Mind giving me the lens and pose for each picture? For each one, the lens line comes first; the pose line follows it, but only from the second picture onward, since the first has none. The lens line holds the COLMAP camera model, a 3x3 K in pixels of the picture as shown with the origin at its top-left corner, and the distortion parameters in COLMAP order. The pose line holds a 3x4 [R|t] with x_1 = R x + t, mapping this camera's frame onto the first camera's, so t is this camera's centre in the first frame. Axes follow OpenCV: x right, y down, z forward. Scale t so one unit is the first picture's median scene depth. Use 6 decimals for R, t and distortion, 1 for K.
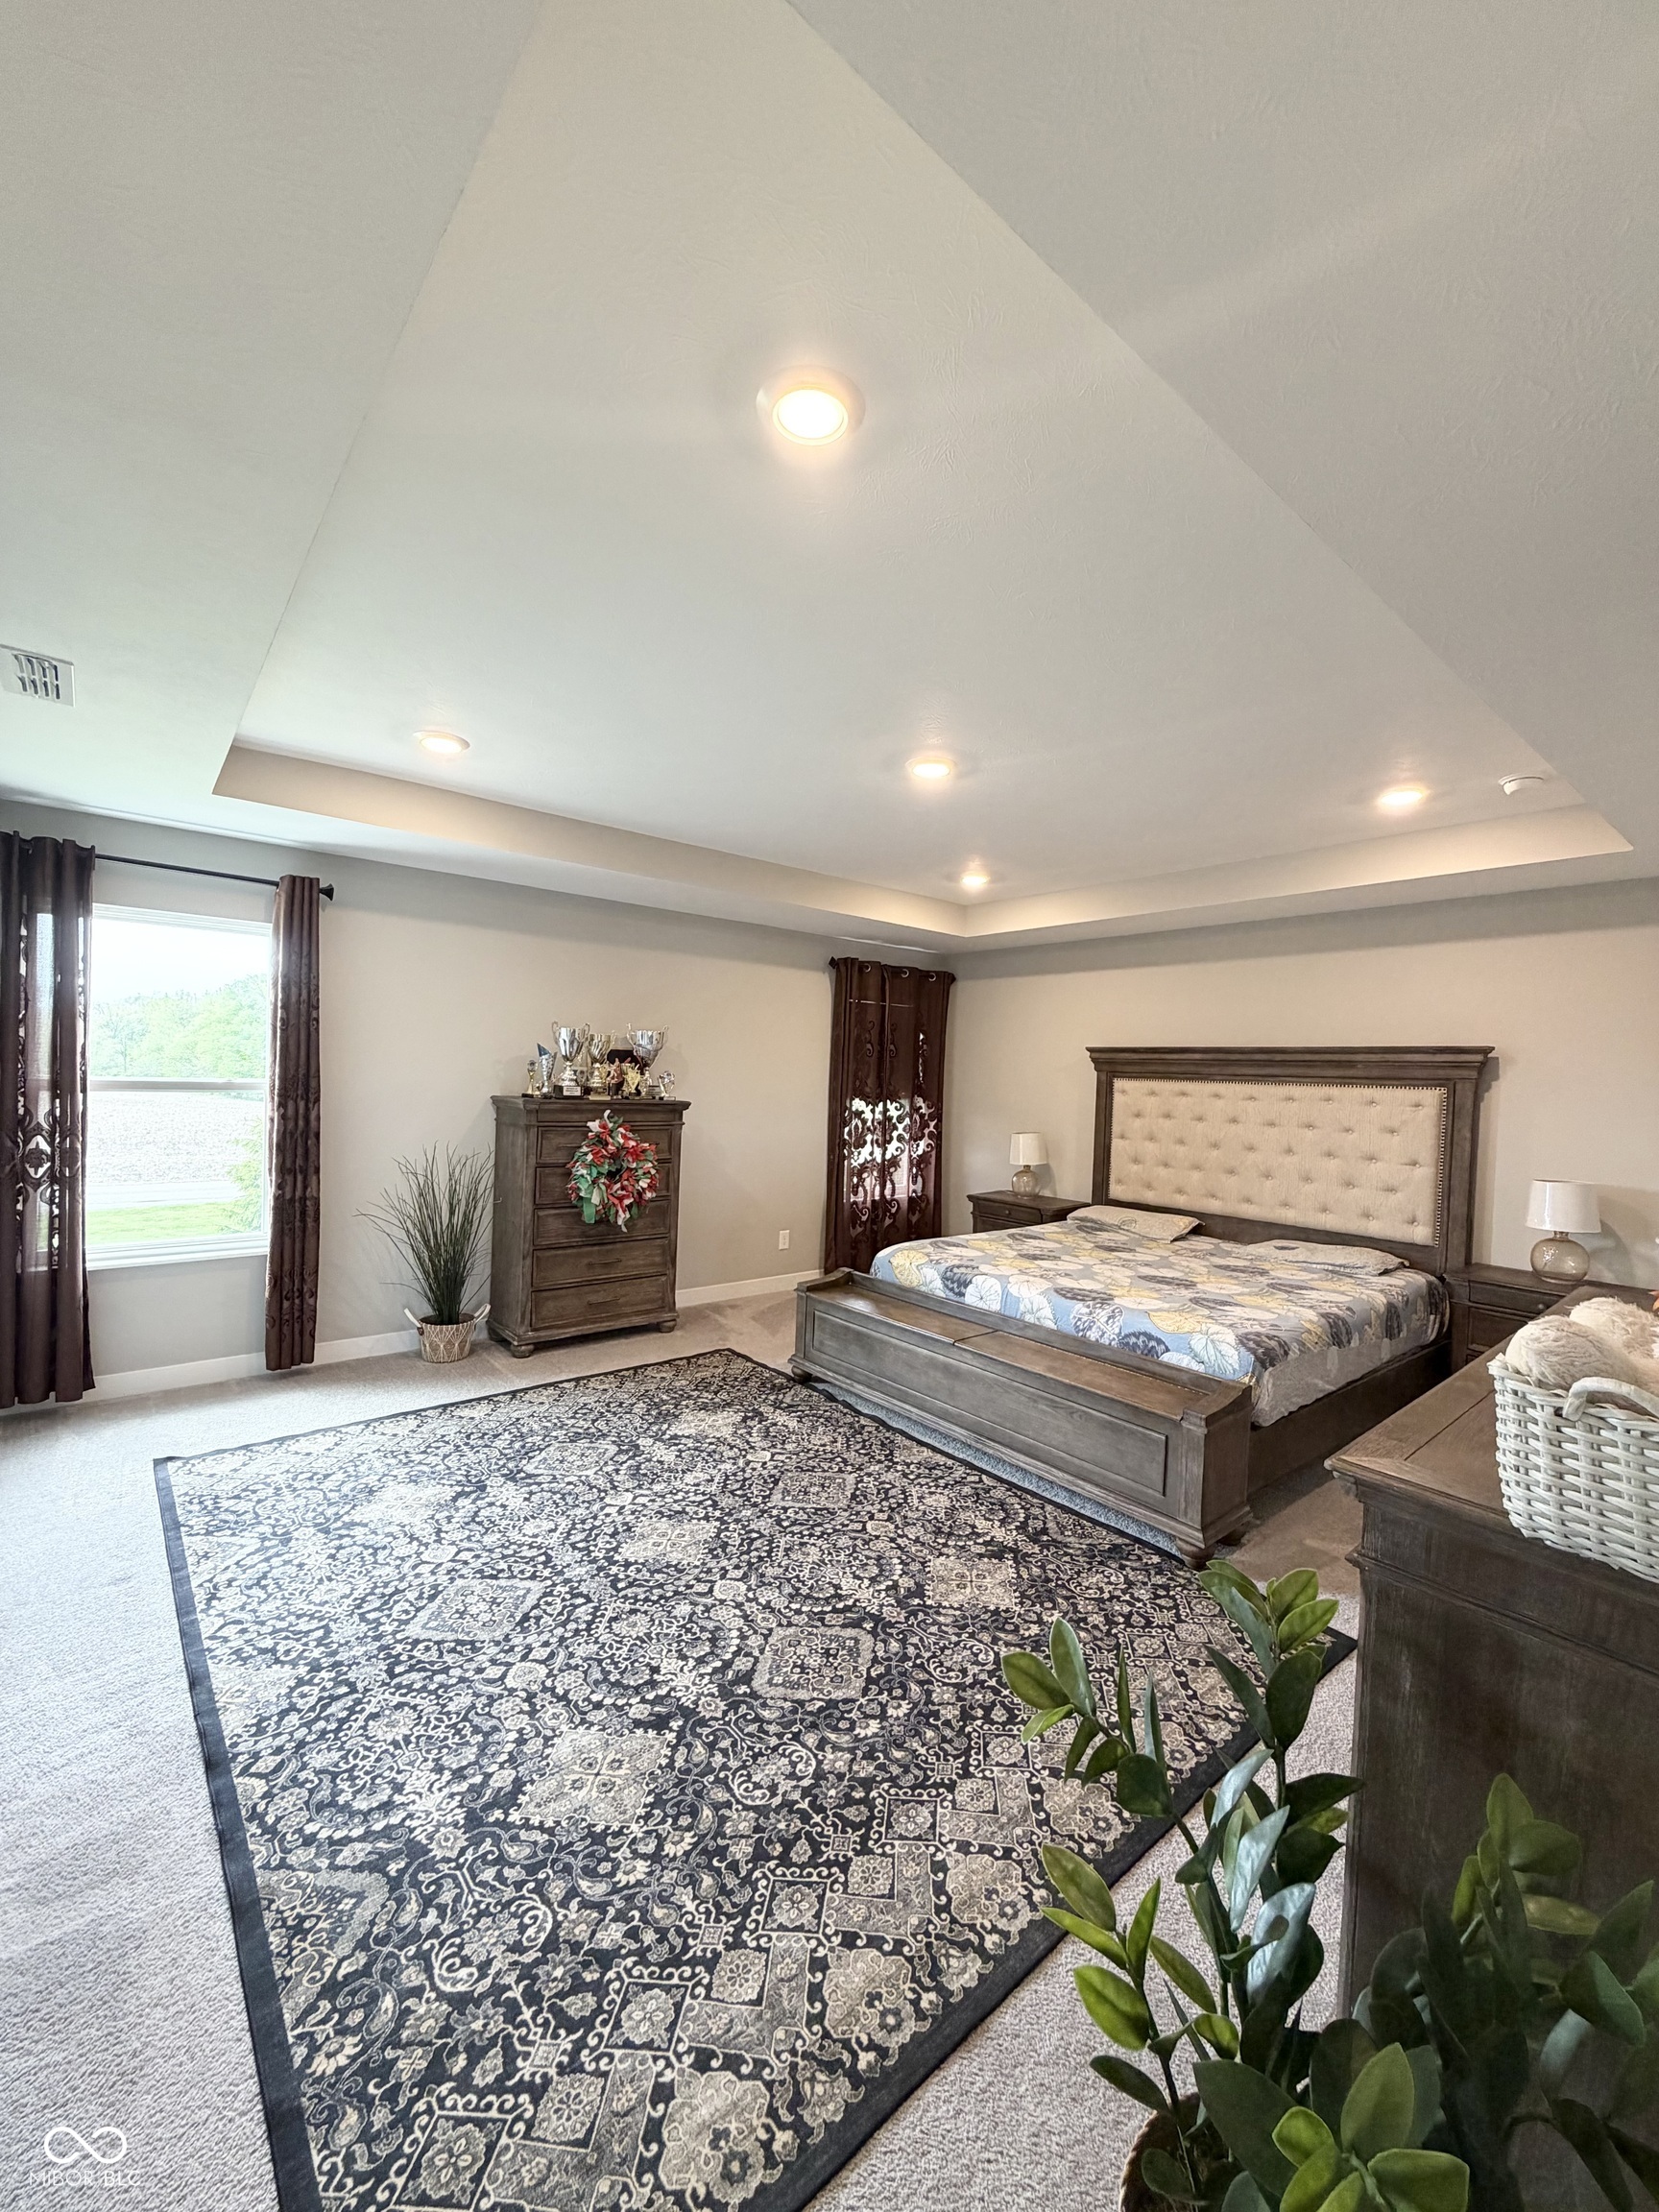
lens RADIAL K [[881.4, 0, 825.5], [0, 881.4, 1113.6], [0, 0, 1]] dist [-0.000533, 0.001183]
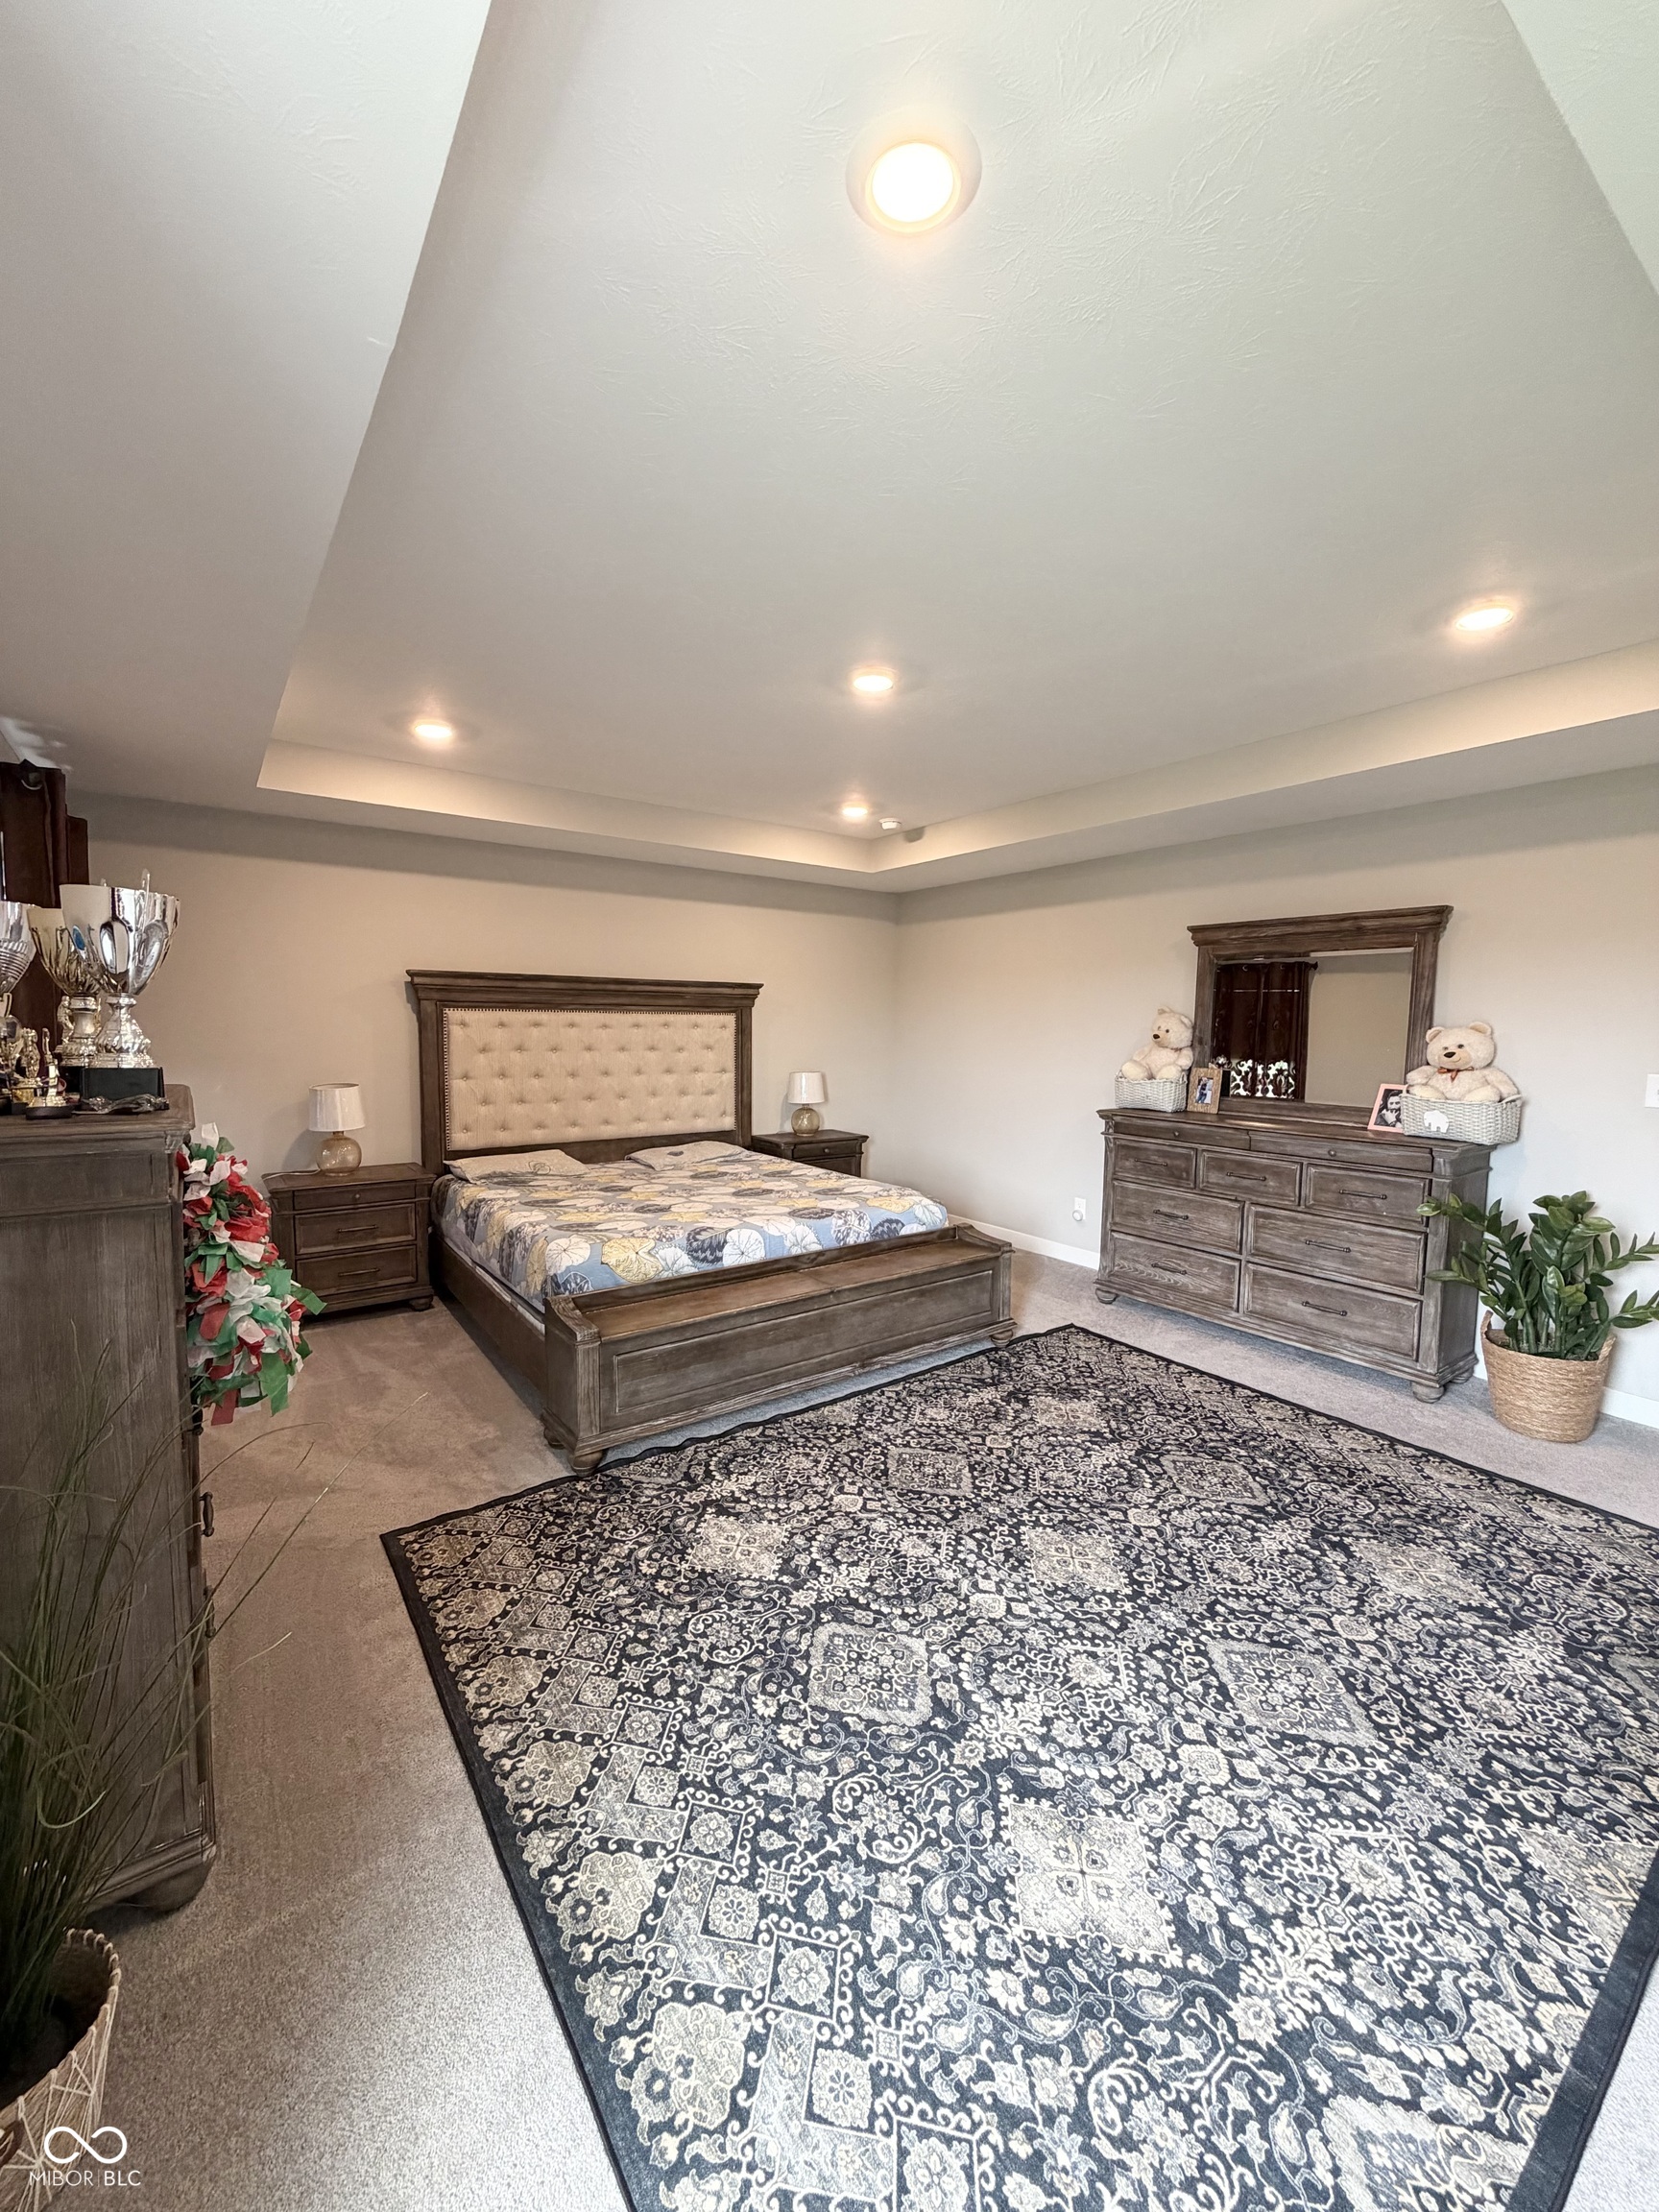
lens RADIAL K [[881.4, 0, 833.4], [0, 881.4, 1110.1], [0, 0, 1]] dist [-0.000533, 0.001183]
pose [[0.056066, -0.133447, 0.989469, -0.935523], [0.035897, 0.990656, 0.131574, -0.077716], [-0.997782, 0.028142, 0.060332, 1.095292]]
